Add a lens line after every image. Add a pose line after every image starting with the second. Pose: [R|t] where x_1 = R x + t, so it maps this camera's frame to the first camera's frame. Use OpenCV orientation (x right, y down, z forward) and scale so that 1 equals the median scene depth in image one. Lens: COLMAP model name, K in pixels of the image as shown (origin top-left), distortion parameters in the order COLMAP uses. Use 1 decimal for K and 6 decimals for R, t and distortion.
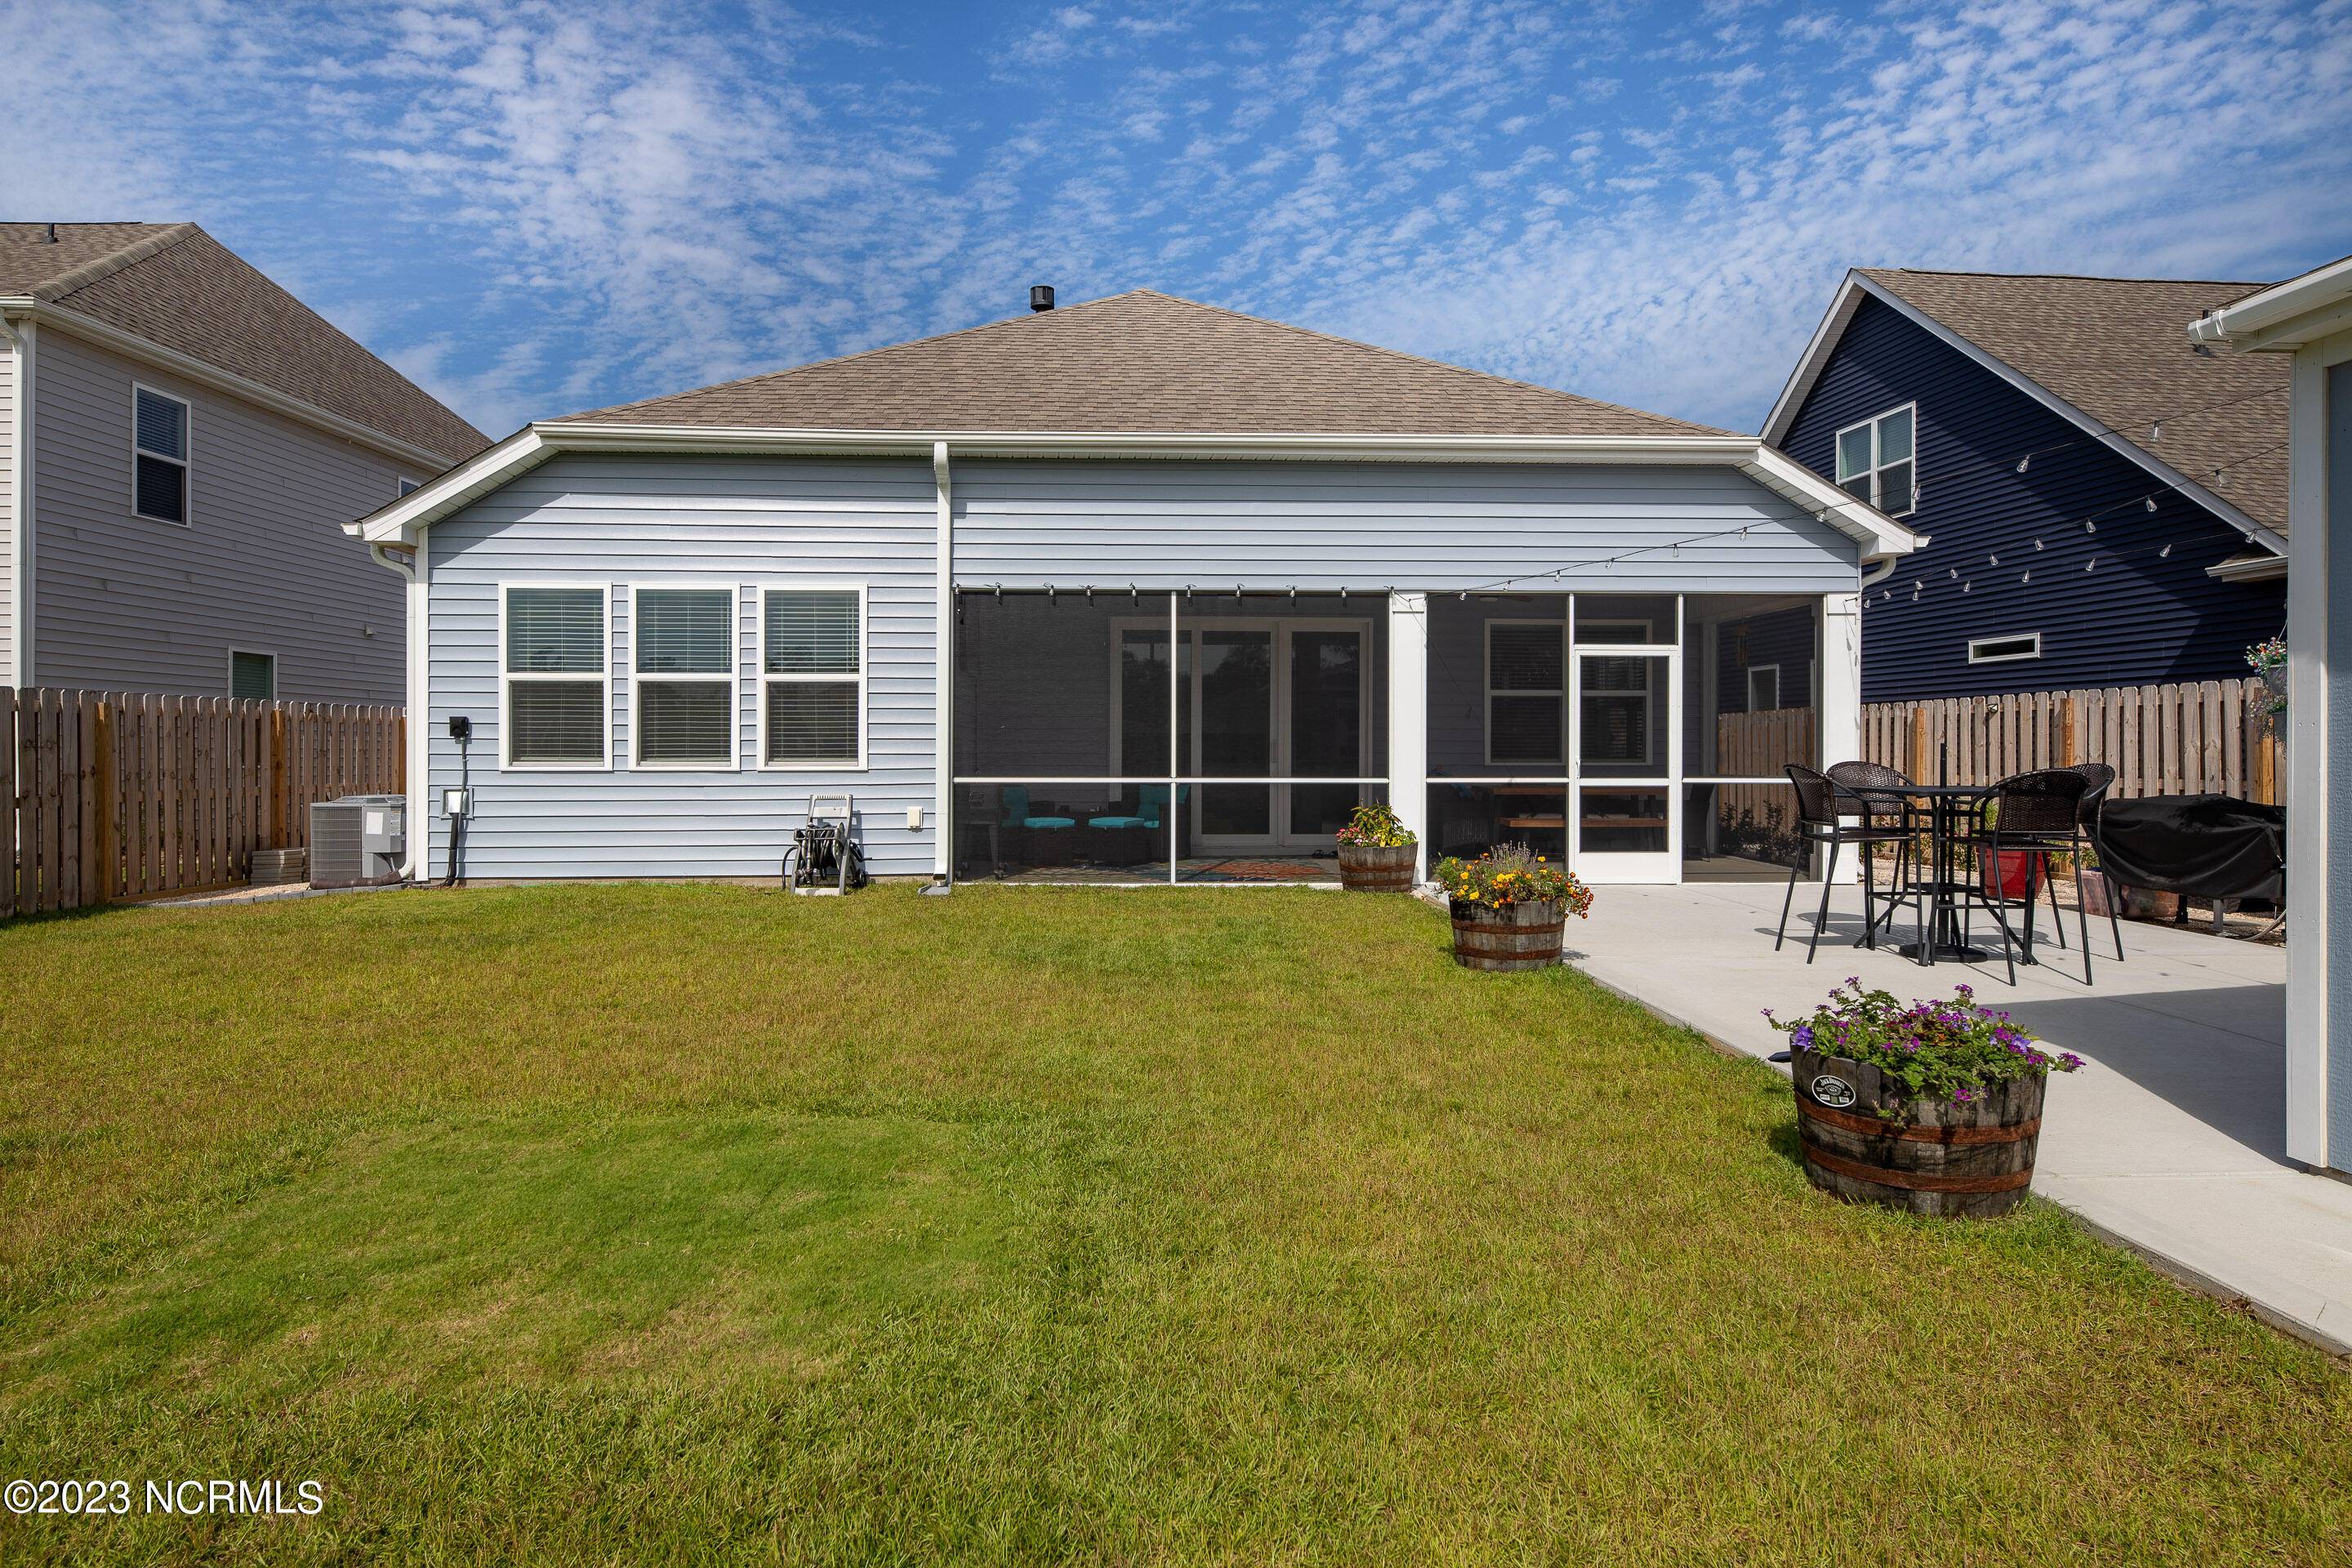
lens RADIAL K [[1311.5, 0, 1176.2], [0, 1311.5, 713.1], [0, 0, 1]] dist [-0.003895, 0.000389]
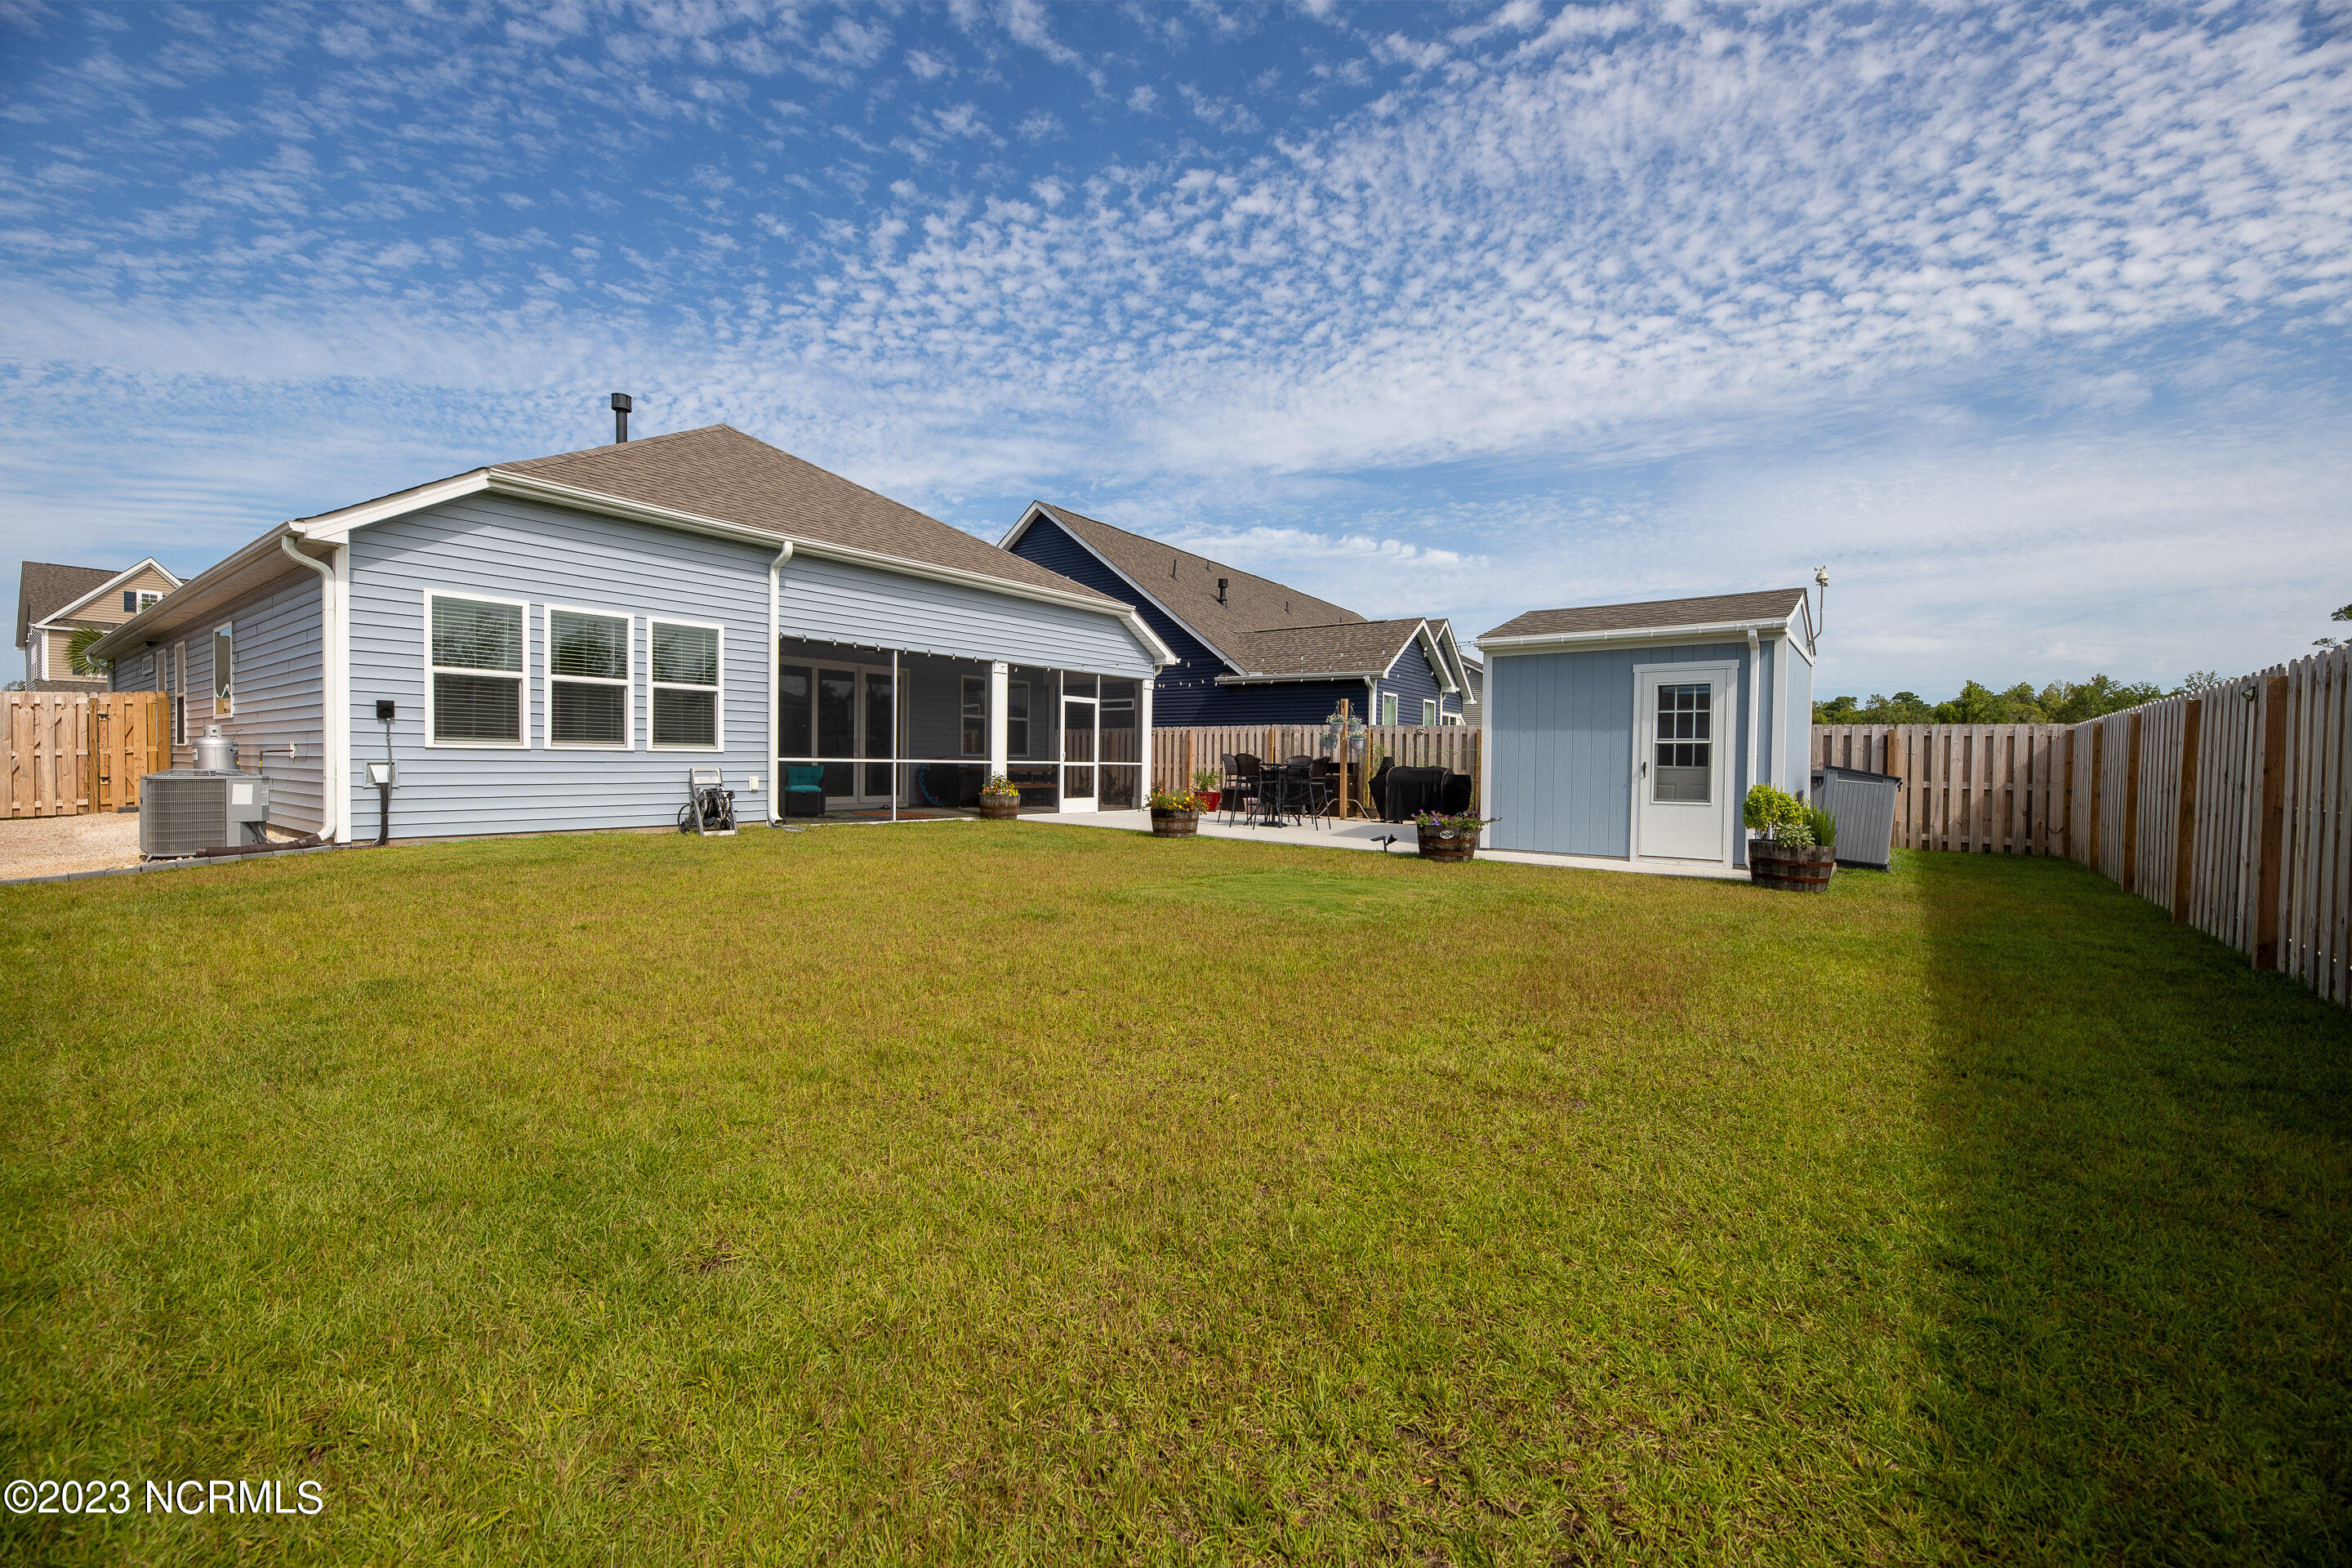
lens RADIAL K [[954.2, 0, 1176.0], [0, 954.2, 784.0], [0, 0, 1]] dist [0.000207, -0.000139]
pose [[0.643880, -0.009735, 0.765065, -0.700422], [-0.036566, 0.998385, 0.043477, 0.013350], [-0.764252, -0.055969, 0.642484, -0.084014]]
